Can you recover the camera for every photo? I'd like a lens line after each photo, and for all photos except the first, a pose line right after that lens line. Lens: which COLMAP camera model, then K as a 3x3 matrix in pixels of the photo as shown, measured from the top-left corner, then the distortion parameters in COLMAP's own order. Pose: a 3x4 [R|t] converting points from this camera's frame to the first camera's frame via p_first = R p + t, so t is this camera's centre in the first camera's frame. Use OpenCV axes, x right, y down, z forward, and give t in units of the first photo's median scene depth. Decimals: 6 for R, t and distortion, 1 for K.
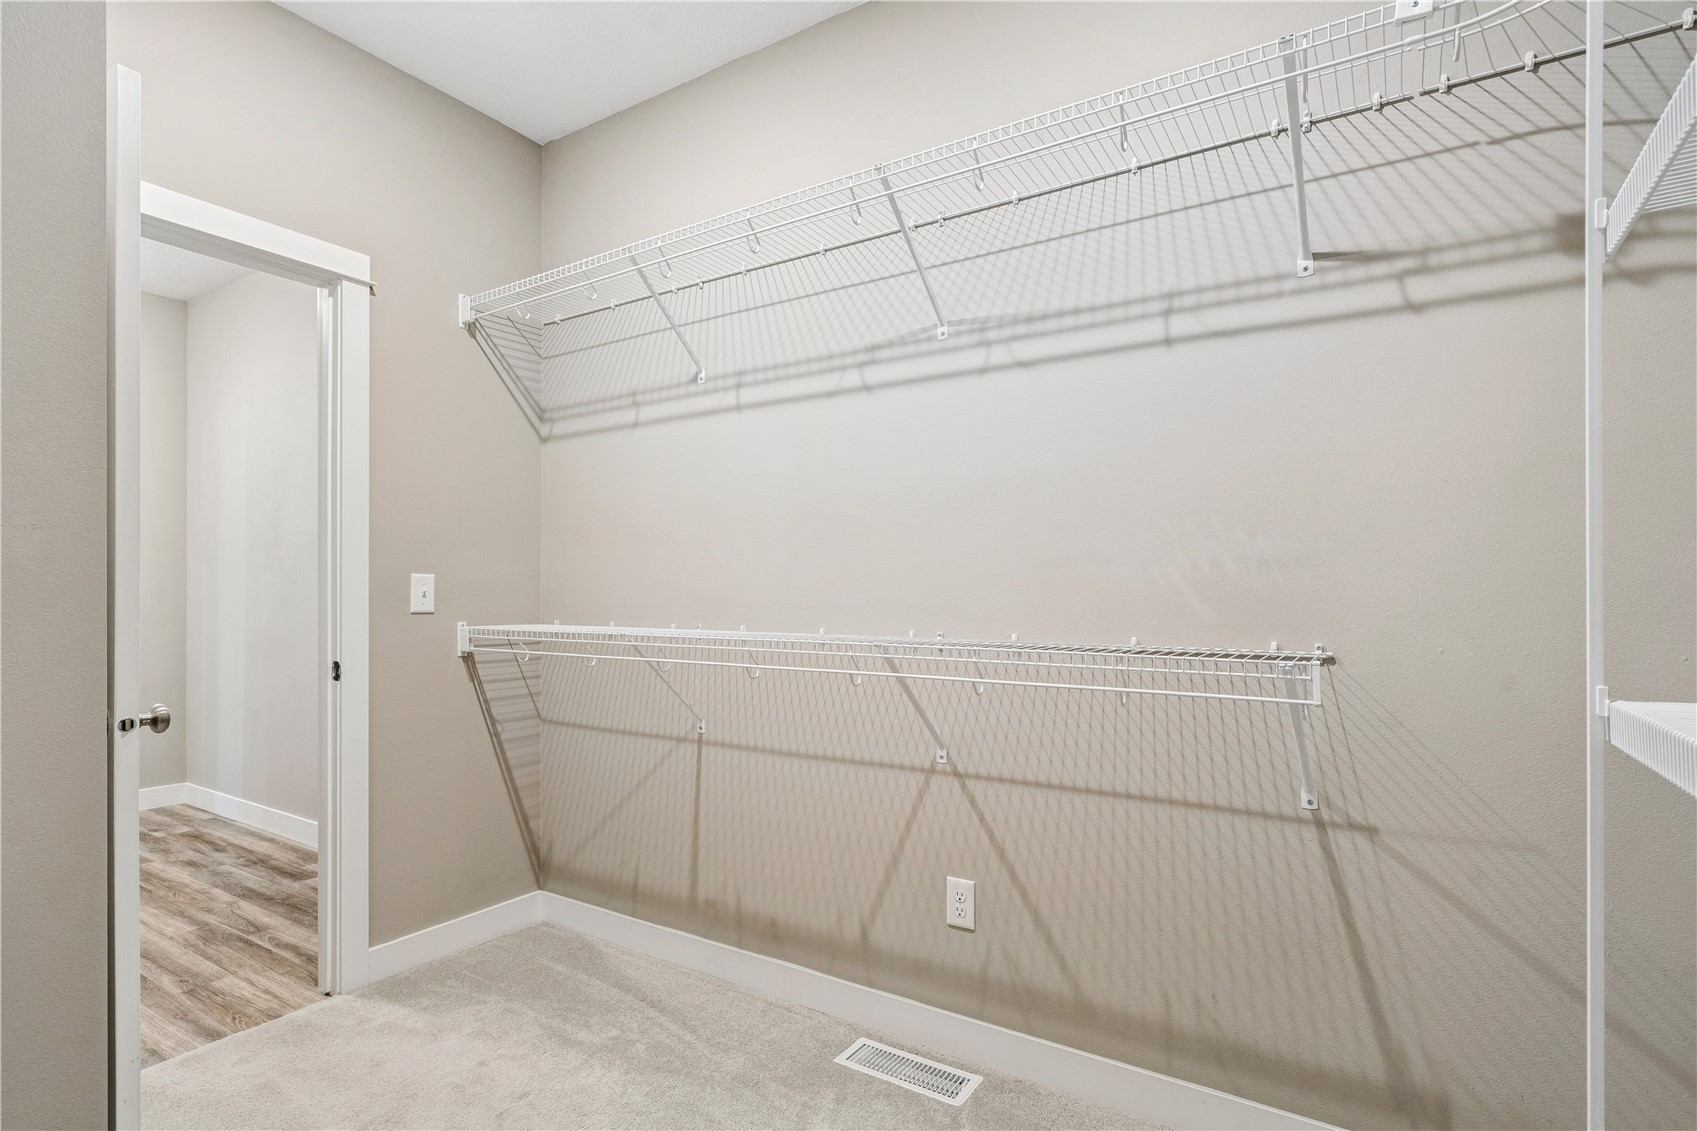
lens RADIAL K [[797.6, 0, 840.4], [0, 797.6, 574.9], [0, 0, 1]] dist [-0.004512, 0.000317]
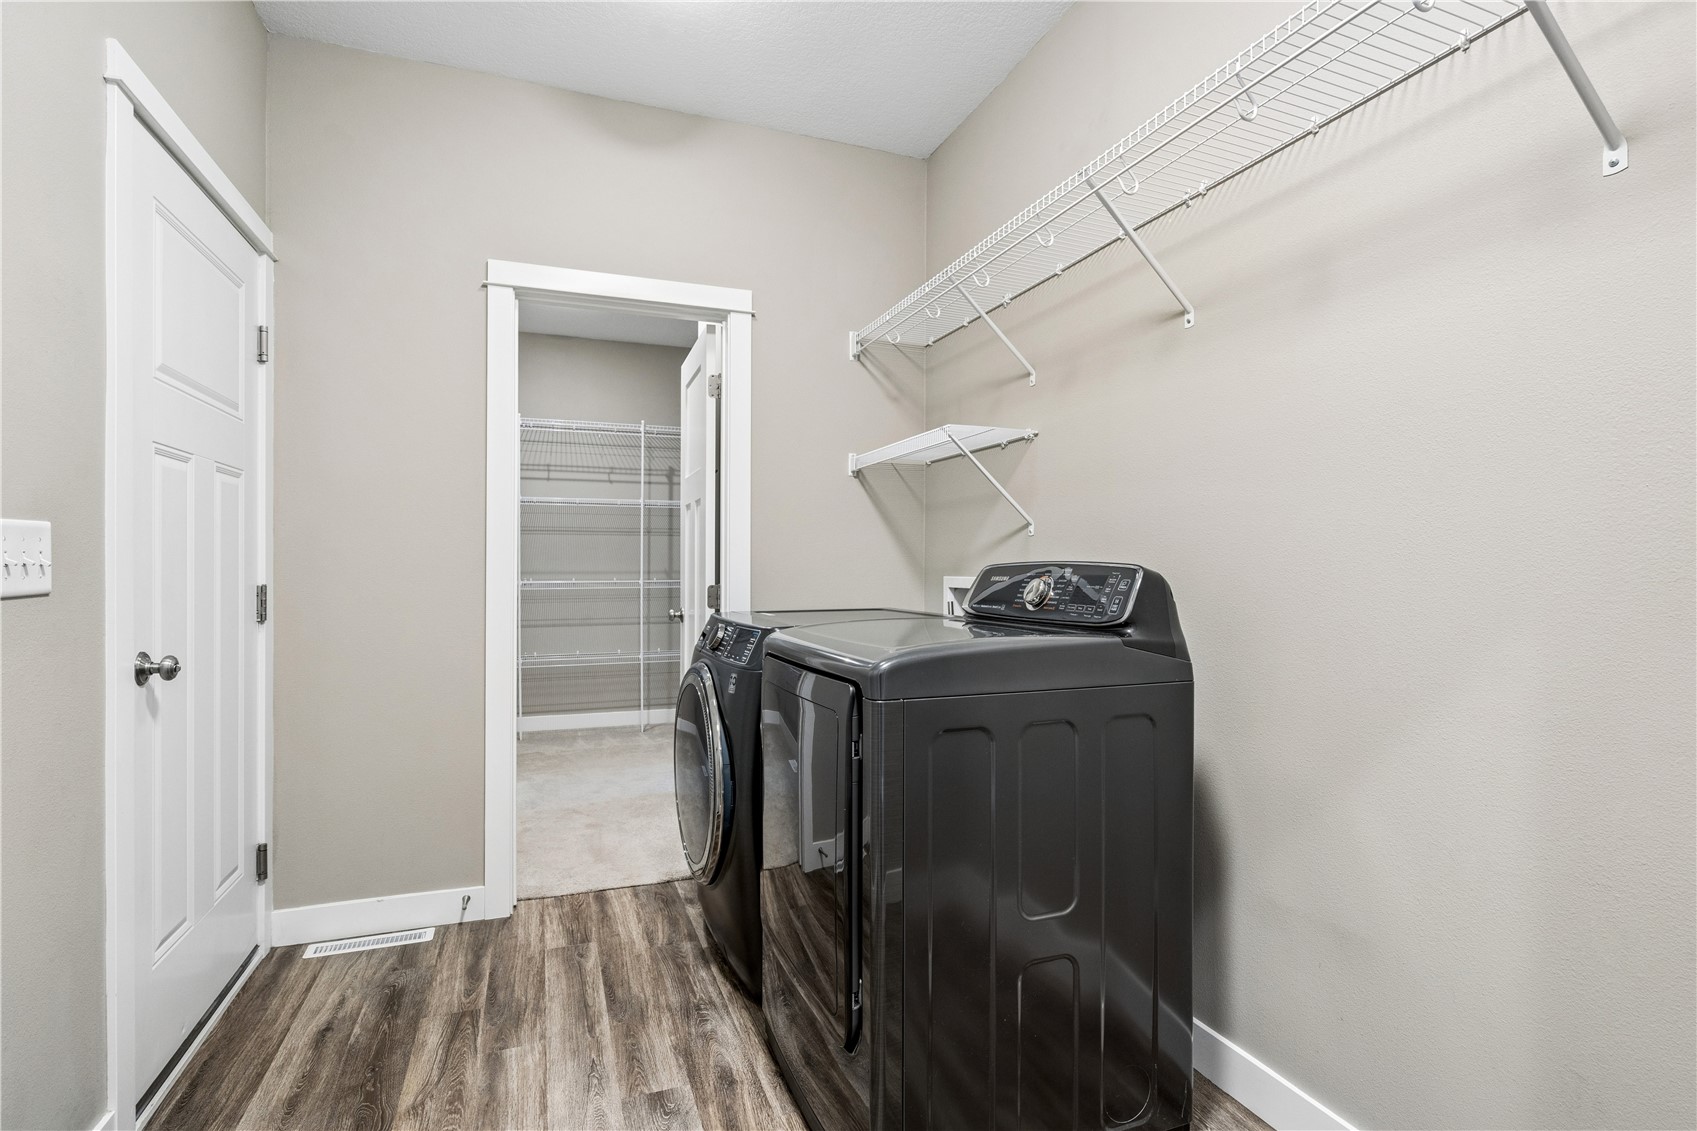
lens RADIAL K [[797.6, 0, 854.5], [0, 797.6, 569.3], [0, 0, 1]] dist [-0.004512, 0.000317]
pose [[-0.793863, 0.002812, 0.608089, -1.579417], [-0.003552, 0.999951, -0.009262, 0.049582], [-0.608086, -0.009513, -0.793814, 1.476522]]
